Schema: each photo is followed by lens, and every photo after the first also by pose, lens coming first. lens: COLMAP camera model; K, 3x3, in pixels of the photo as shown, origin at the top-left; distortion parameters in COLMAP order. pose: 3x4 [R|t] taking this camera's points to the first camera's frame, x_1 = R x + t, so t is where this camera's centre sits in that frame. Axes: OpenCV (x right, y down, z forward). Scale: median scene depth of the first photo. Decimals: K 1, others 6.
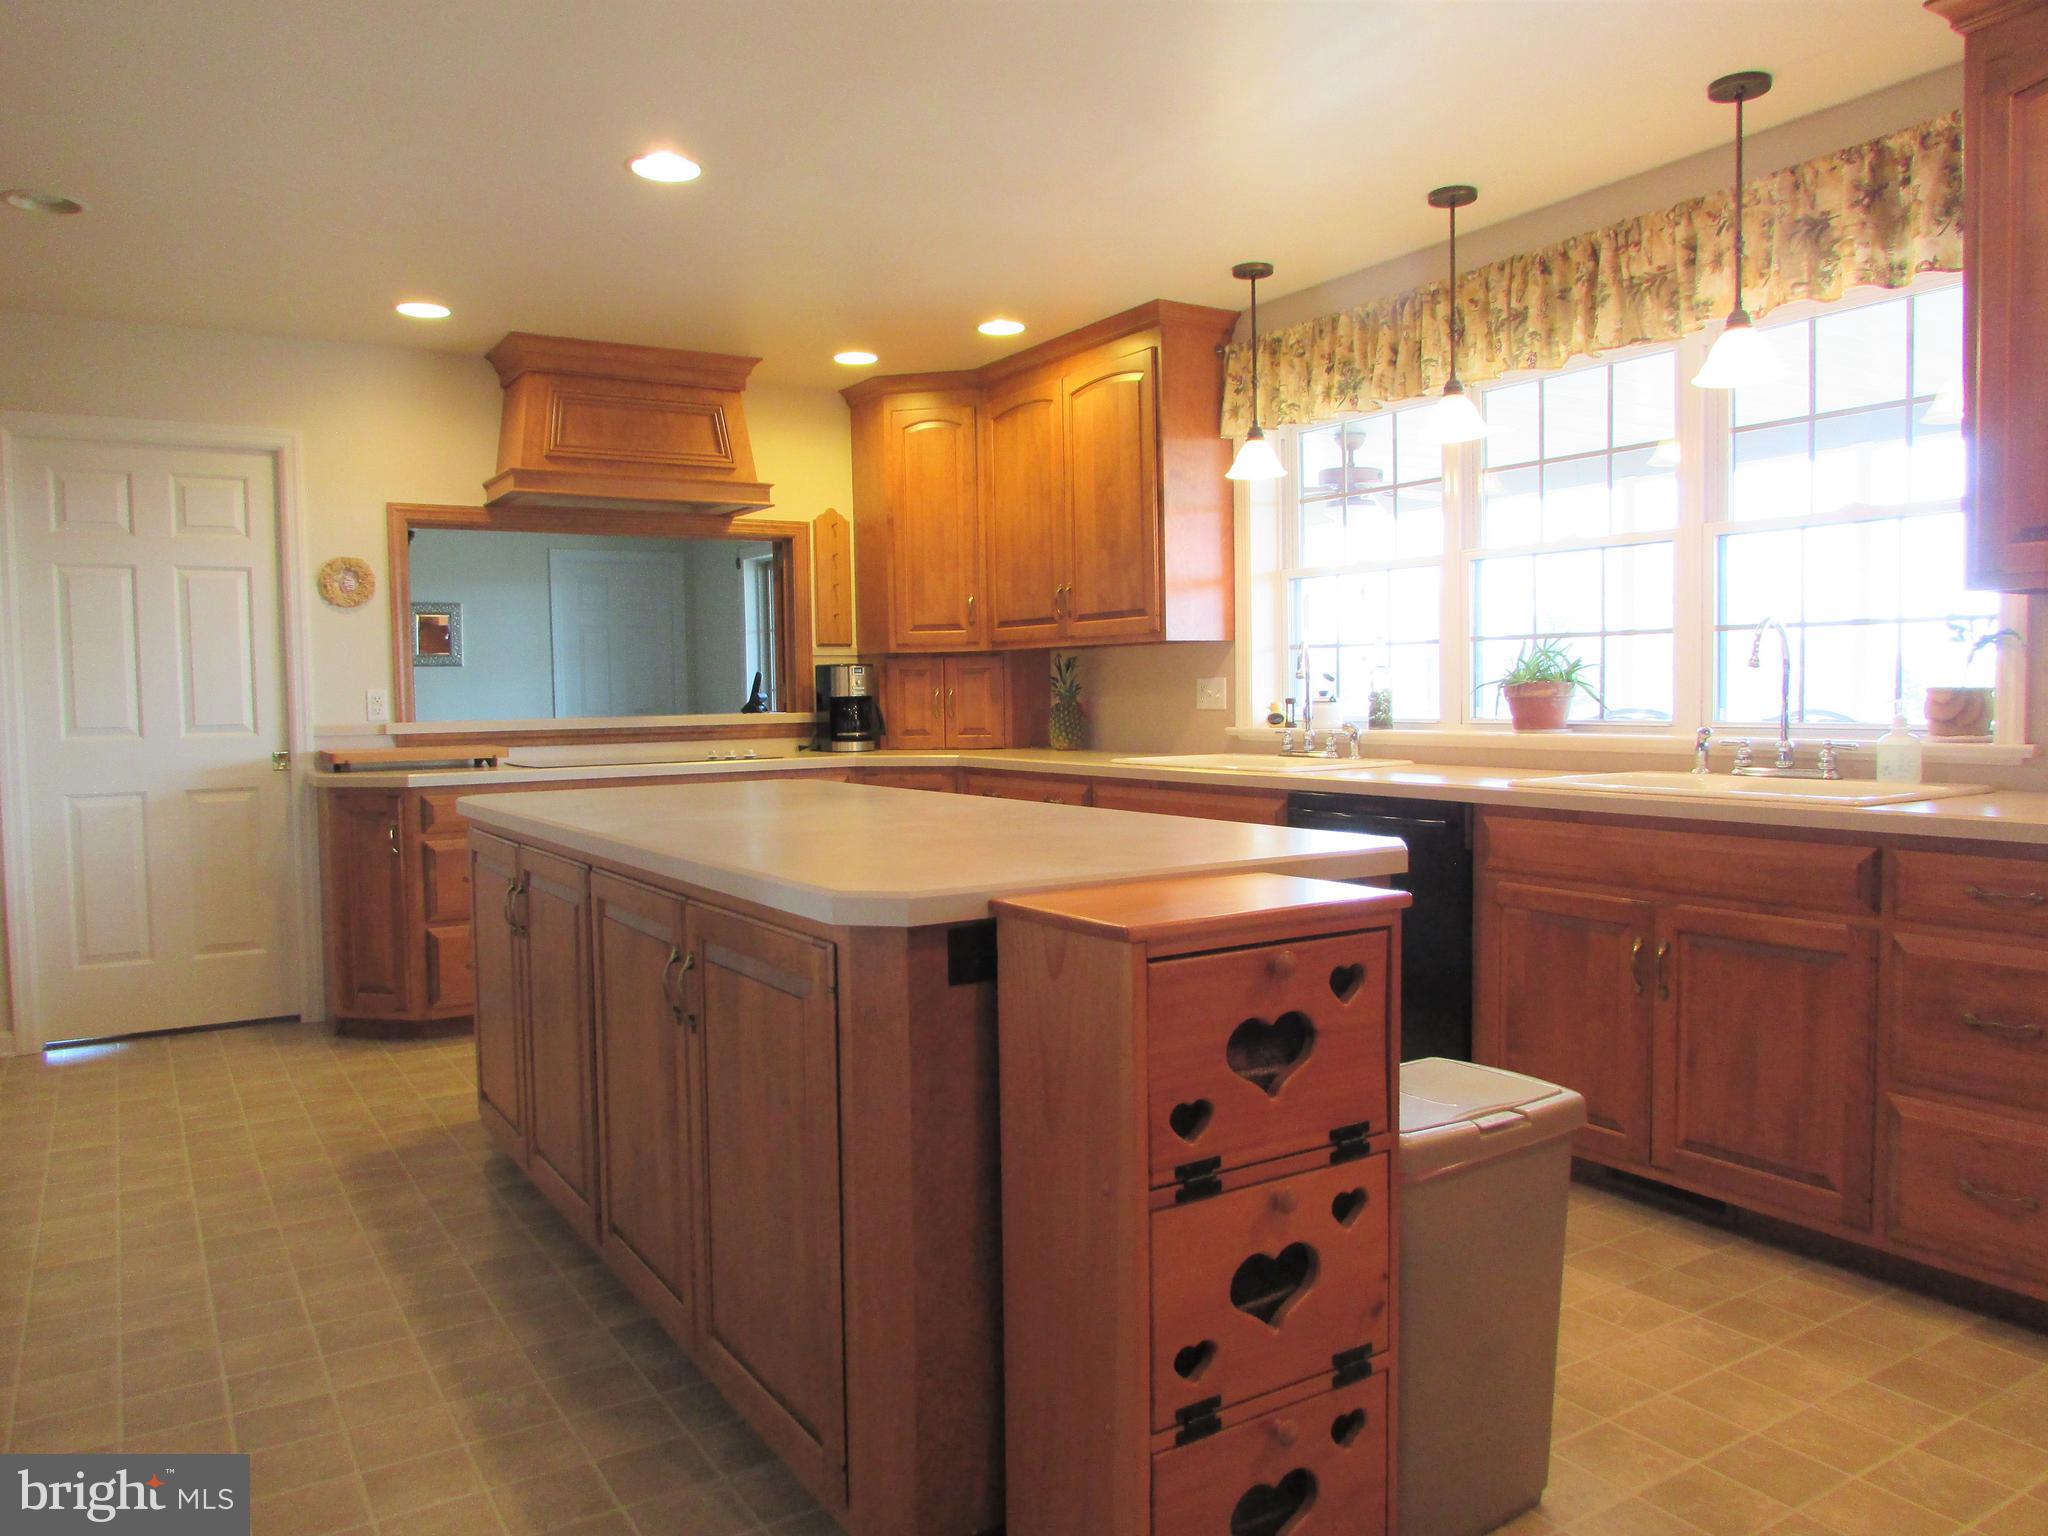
lens RADIAL K [[1462.8, 0, 1024.0], [0, 1462.8, 768.0], [0, 0, 1]] dist [-0.032930, 0.004462]
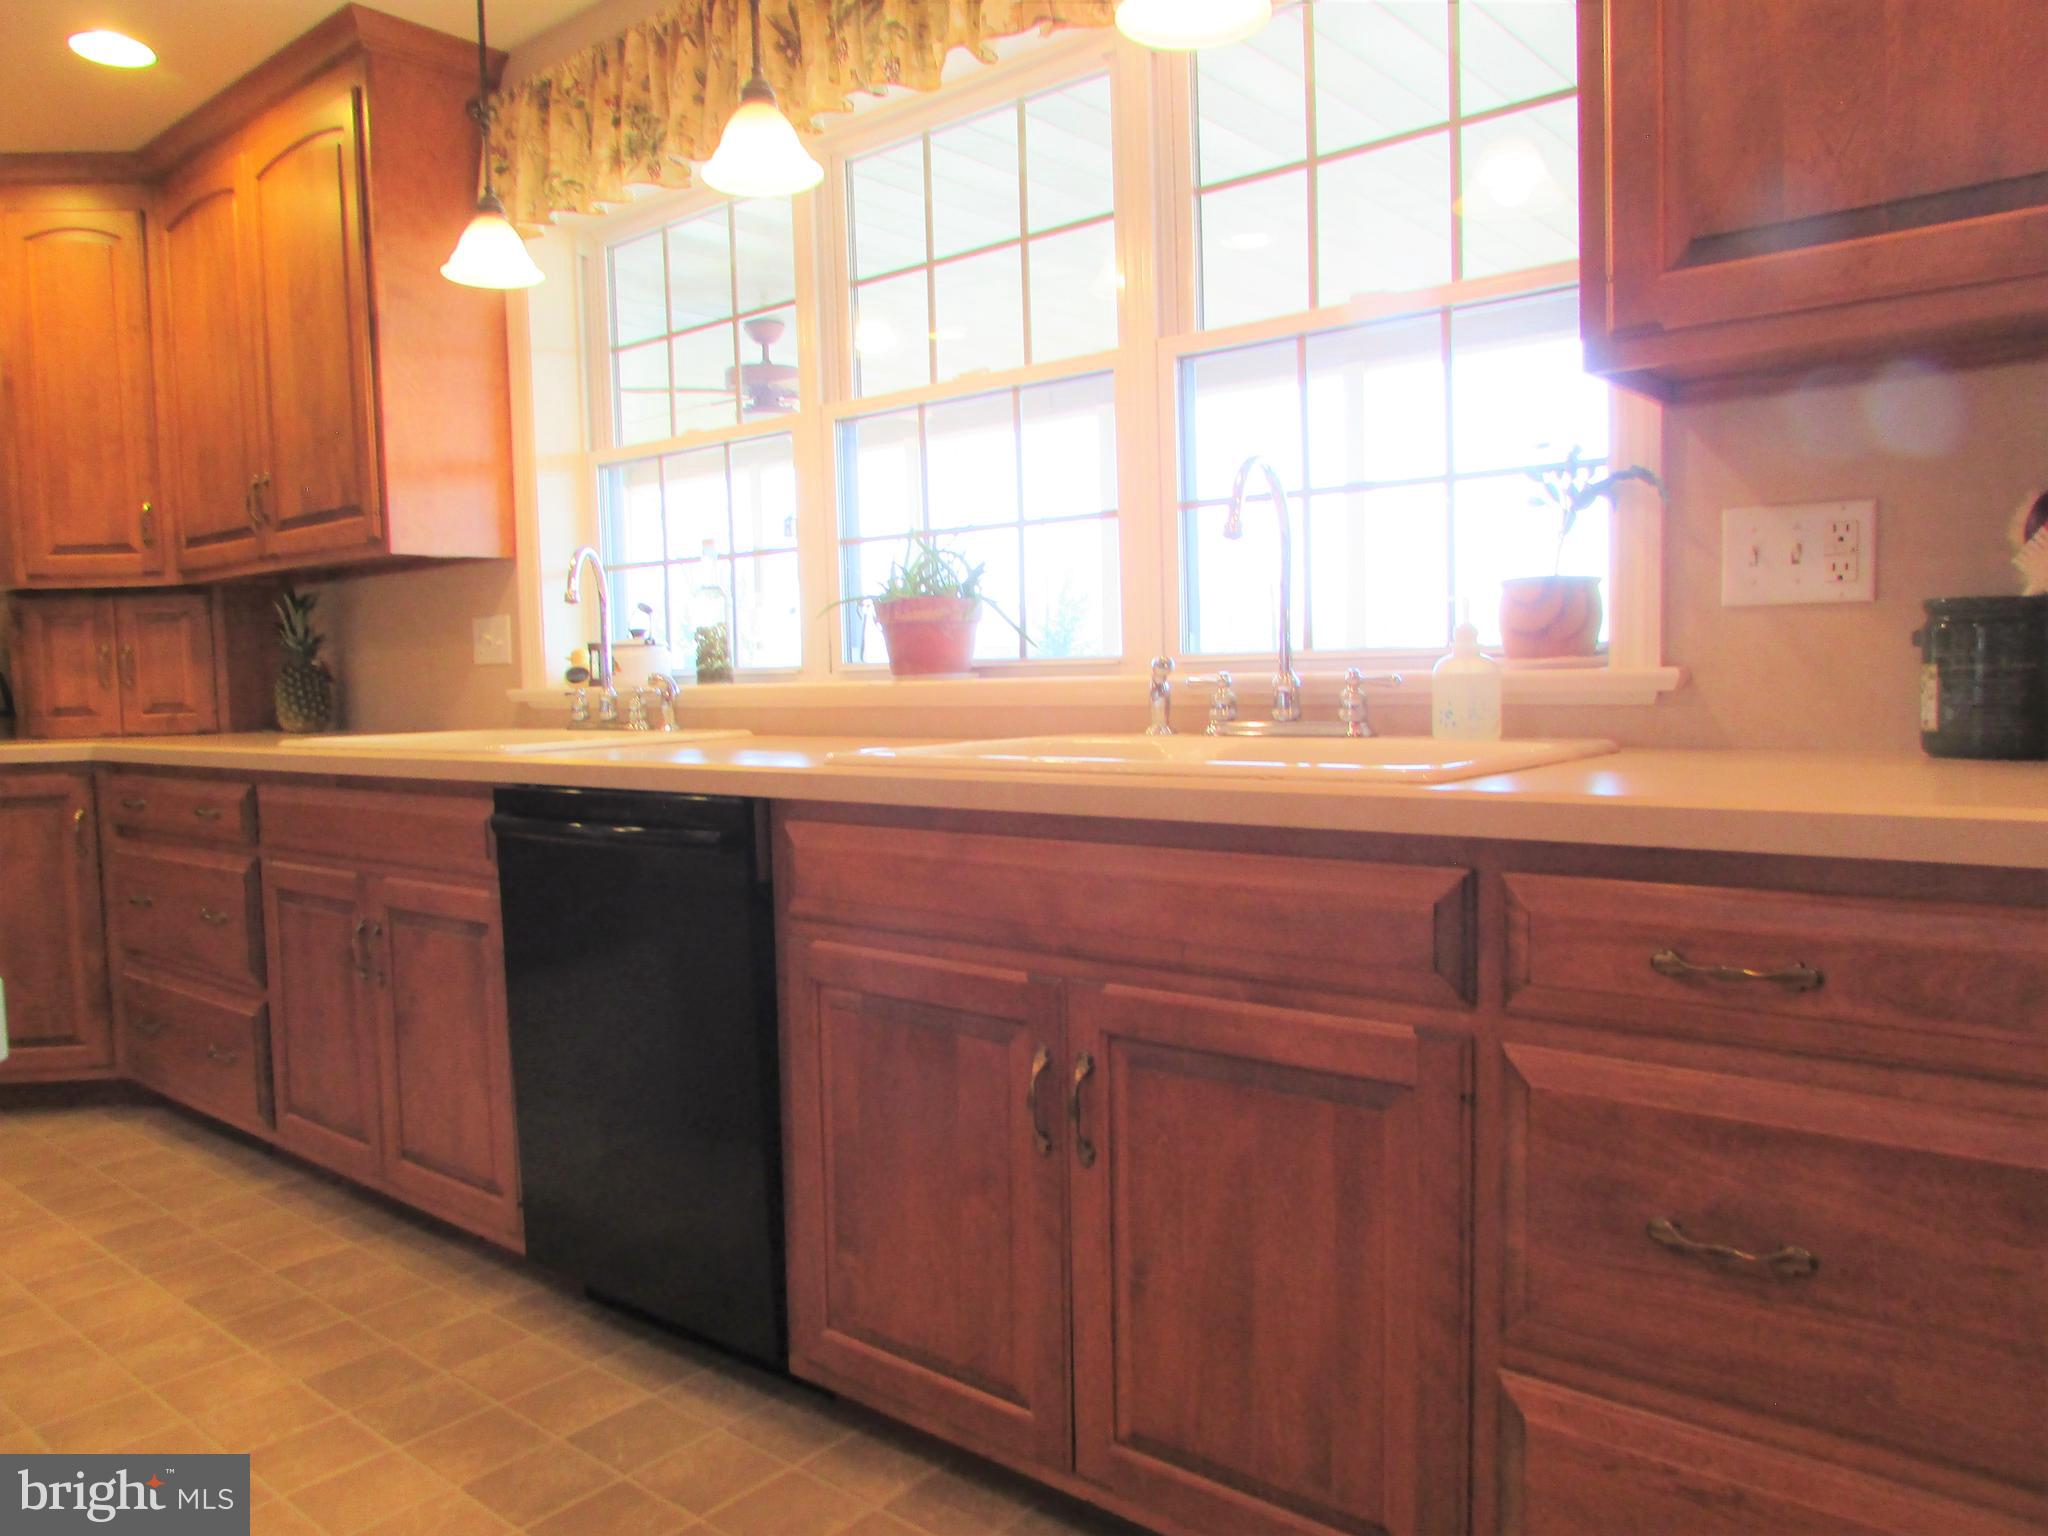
lens RADIAL K [[1464.5, 0, 1021.3], [0, 1464.5, 779.8], [0, 0, 1]] dist [-0.067189, -0.001641]
pose [[0.952146, -0.030411, 0.304127, 0.198819], [0.026077, 0.999492, 0.018301, 0.008337], [-0.304529, -0.009494, 0.952456, 0.385921]]
